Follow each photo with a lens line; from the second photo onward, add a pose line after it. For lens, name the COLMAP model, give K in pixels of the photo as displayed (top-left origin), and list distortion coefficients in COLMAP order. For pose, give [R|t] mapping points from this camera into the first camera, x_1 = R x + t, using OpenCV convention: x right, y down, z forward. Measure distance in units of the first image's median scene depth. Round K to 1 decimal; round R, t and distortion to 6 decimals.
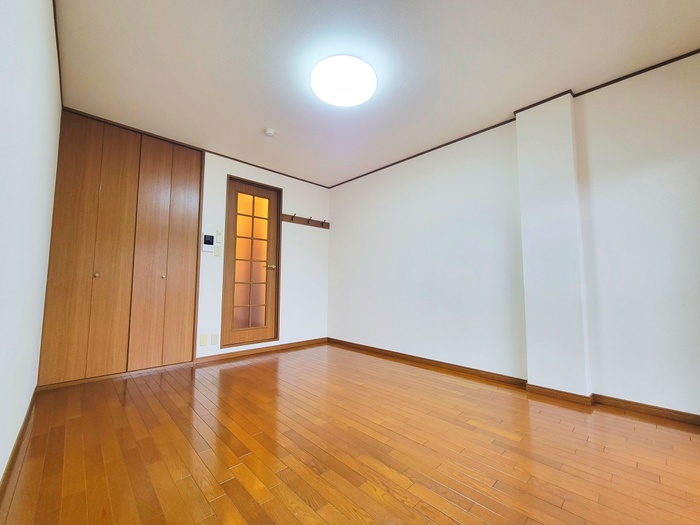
lens RADIAL K [[283.6, 0, 346.9], [0, 283.6, 262.6], [0, 0, 1]] dist [0.001192, 0.000049]
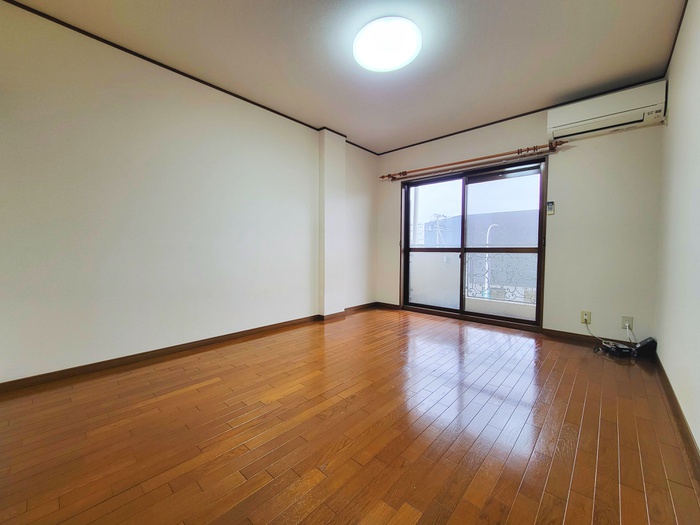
lens RADIAL K [[283.6, 0, 350.2], [0, 283.6, 258.8], [0, 0, 1]] dist [0.001192, 0.000049]
pose [[-0.077782, -0.030147, 0.996515, -0.831190], [-0.086341, 0.995991, 0.023392, 0.069505], [-0.993225, -0.084220, -0.080073, 0.950913]]
